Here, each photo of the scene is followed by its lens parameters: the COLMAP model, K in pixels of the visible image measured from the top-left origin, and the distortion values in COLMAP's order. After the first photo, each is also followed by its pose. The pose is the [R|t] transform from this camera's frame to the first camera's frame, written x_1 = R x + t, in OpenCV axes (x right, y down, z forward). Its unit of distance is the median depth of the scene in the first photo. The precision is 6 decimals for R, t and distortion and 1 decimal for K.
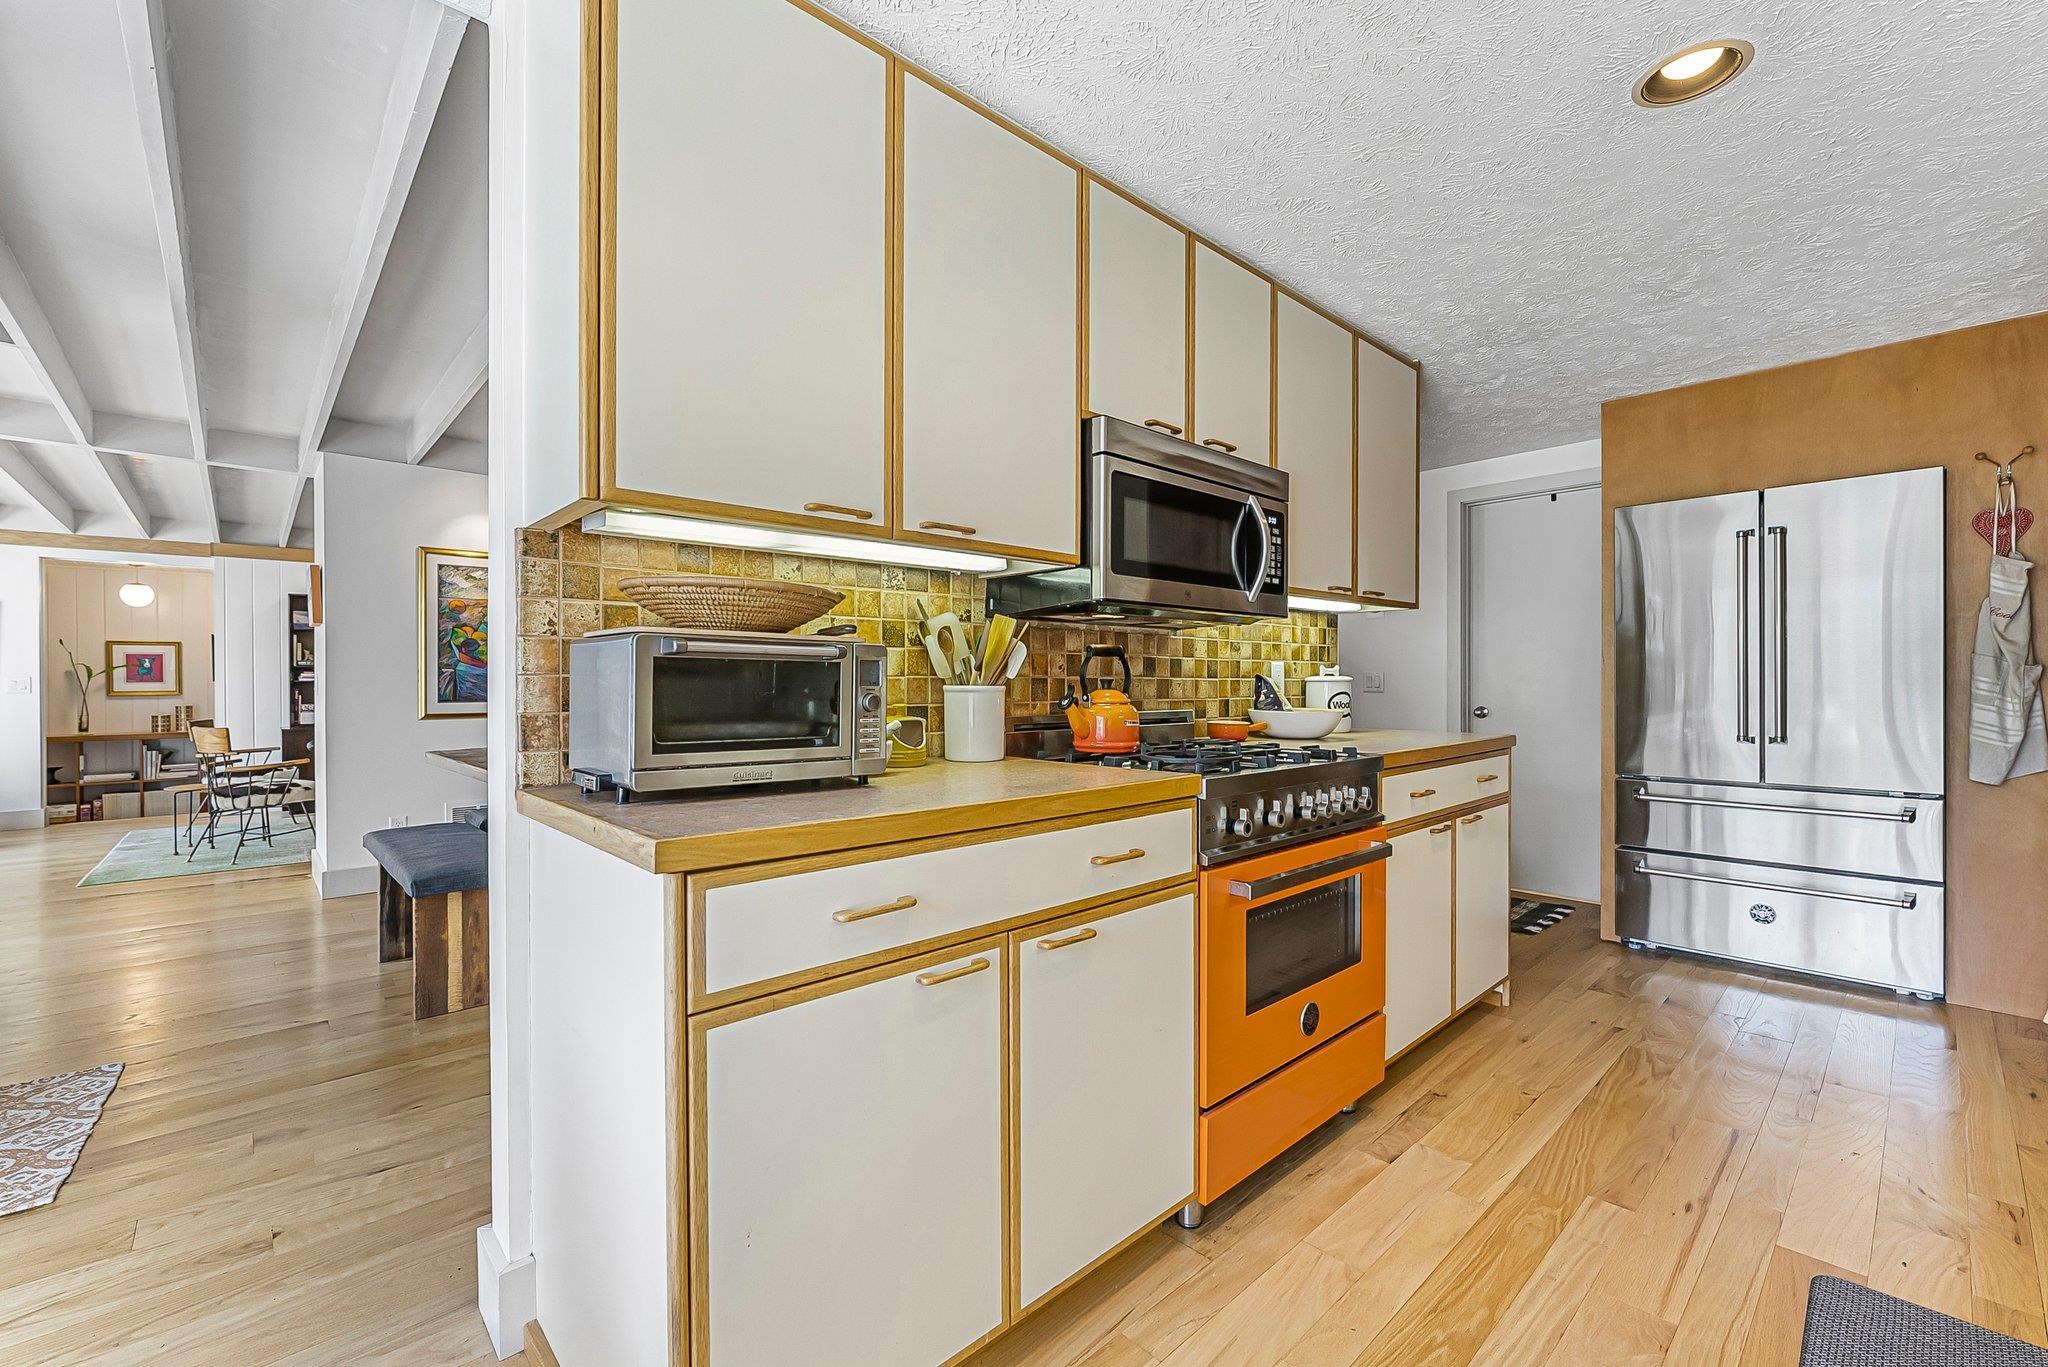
lens RADIAL K [[850.9, 0, 1028.8], [0, 850.9, 682.8], [0, 0, 1]] dist [-0.004372, -0.000399]
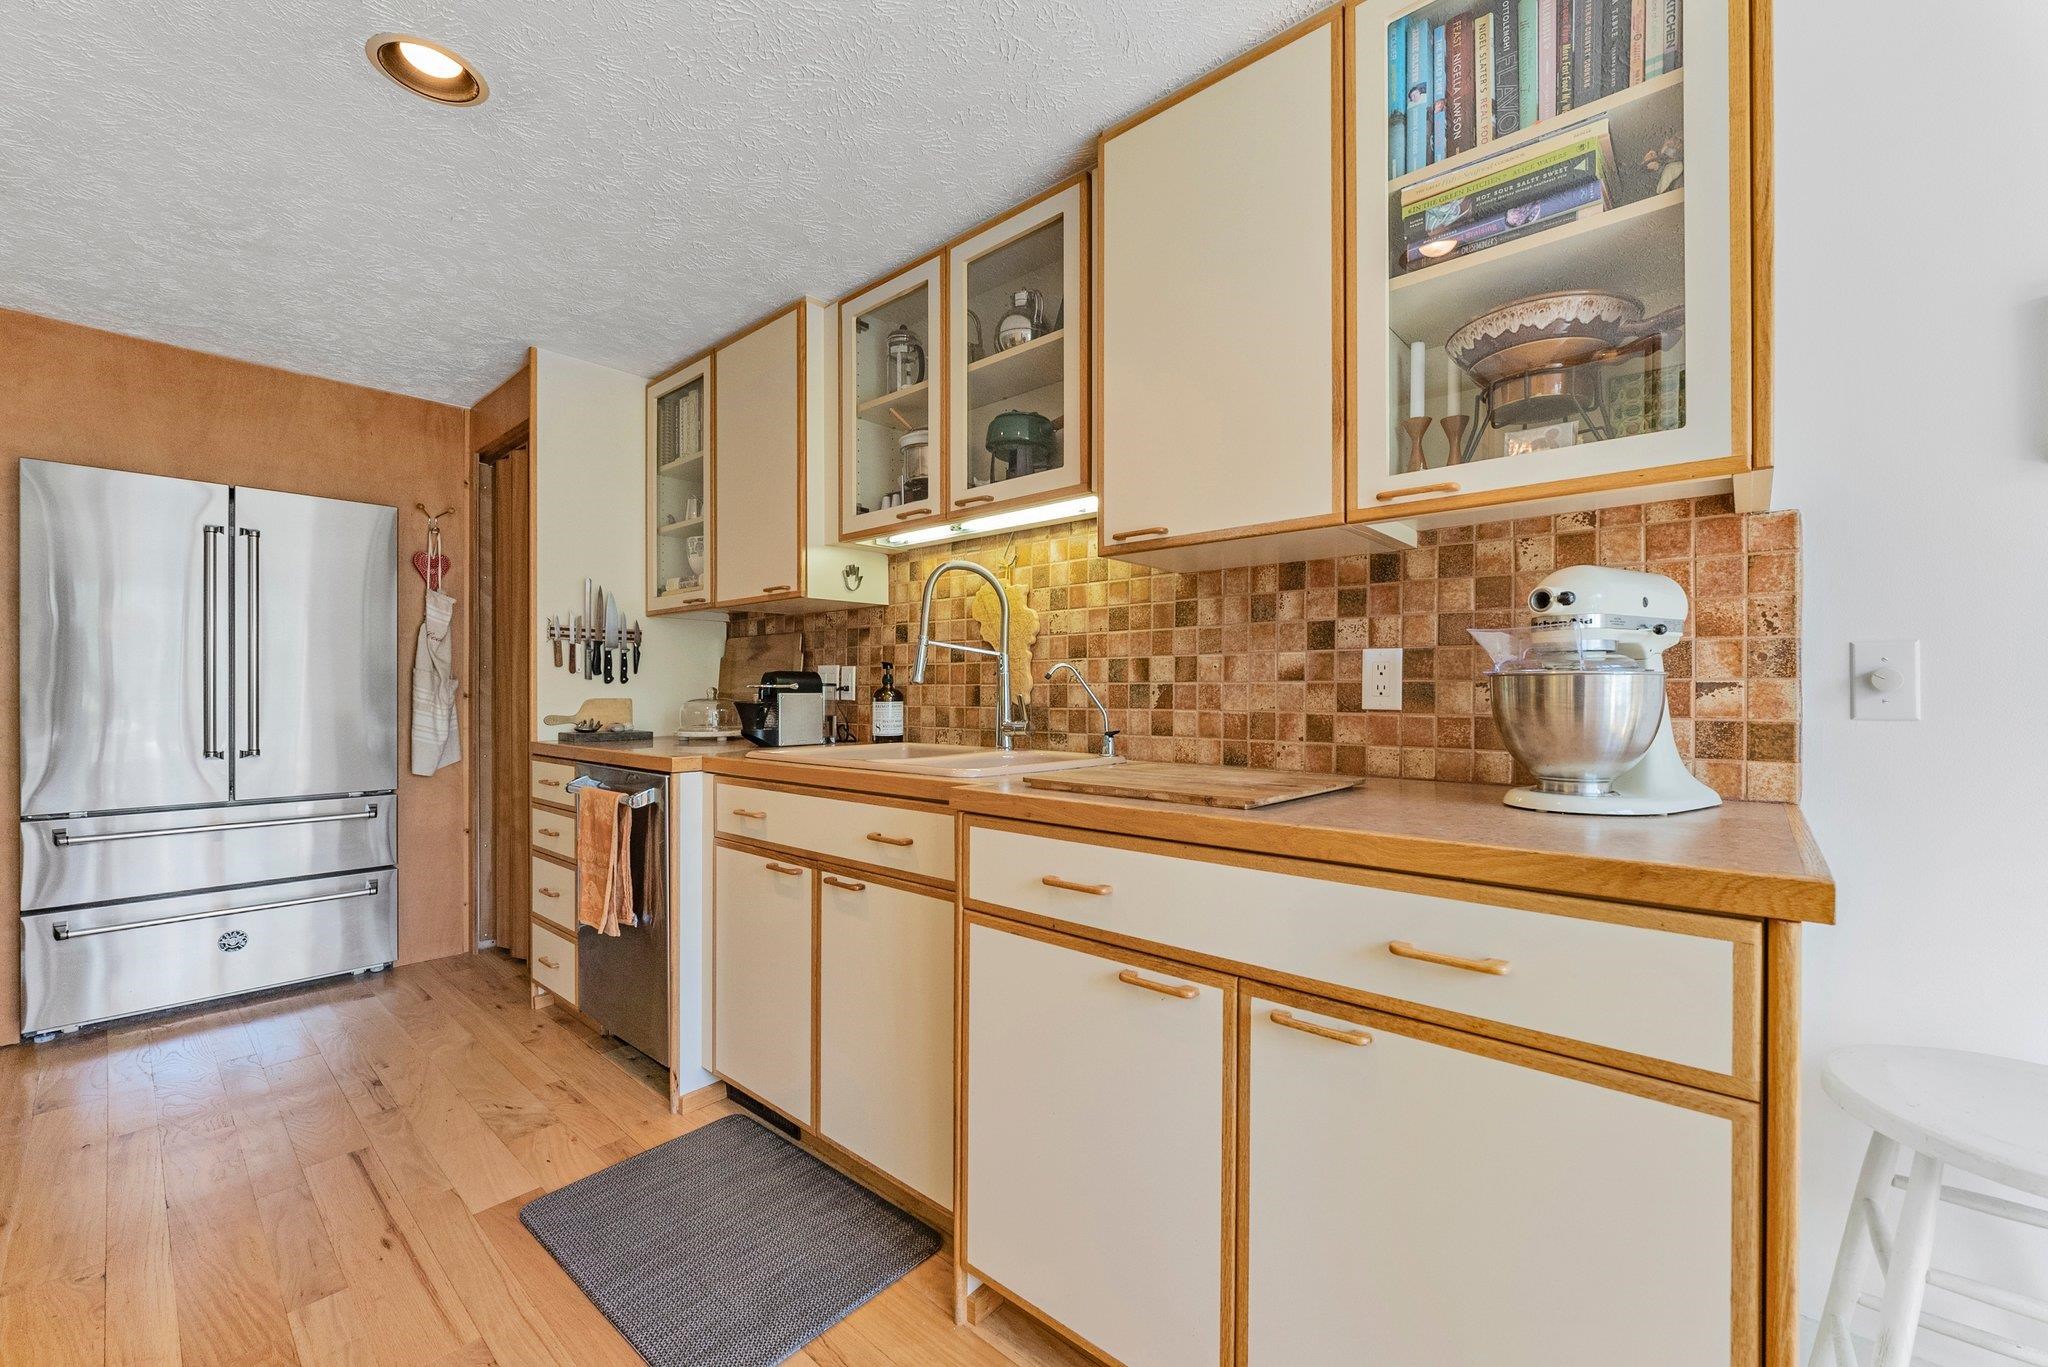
lens RADIAL K [[834.1, 0, 1028.2], [0, 834.1, 692.6], [0, 0, 1]] dist [-0.004736, 0.000129]
pose [[-0.106864, 0.000991, 0.994273, -0.143227], [-0.000184, 0.999999, -0.001016, 0.000275], [-0.994274, -0.000292, -0.106864, 0.240414]]
